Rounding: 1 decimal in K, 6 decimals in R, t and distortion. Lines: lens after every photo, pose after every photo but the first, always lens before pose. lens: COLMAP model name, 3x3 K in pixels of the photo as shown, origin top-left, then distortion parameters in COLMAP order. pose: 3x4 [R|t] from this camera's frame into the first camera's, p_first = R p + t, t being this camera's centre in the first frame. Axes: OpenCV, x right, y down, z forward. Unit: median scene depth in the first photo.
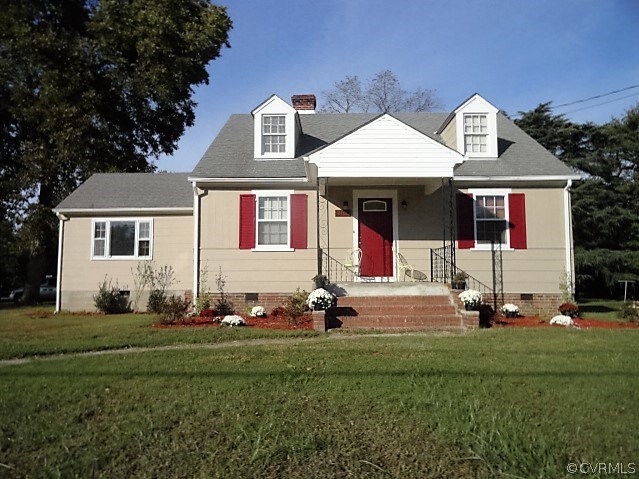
lens RADIAL K [[453.6, 0, 319.5], [0, 453.6, 239.5], [0, 0, 1]] dist [0.003584, 0.002327]
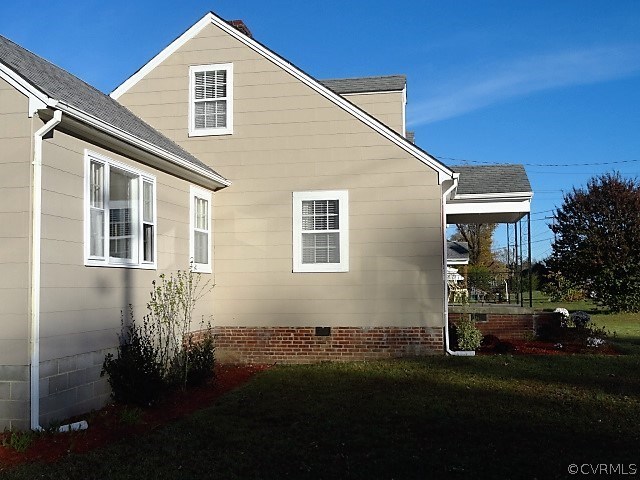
lens RADIAL K [[676.5, 0, 320.0], [0, 676.5, 240.0], [0, 0, 1]] dist [-0.001859, -0.000871]
pose [[0.164602, 0.070129, 0.983864, -1.022116], [-0.073831, 0.995547, -0.058610, 0.044226], [-0.983593, -0.062992, 0.169047, 0.751786]]
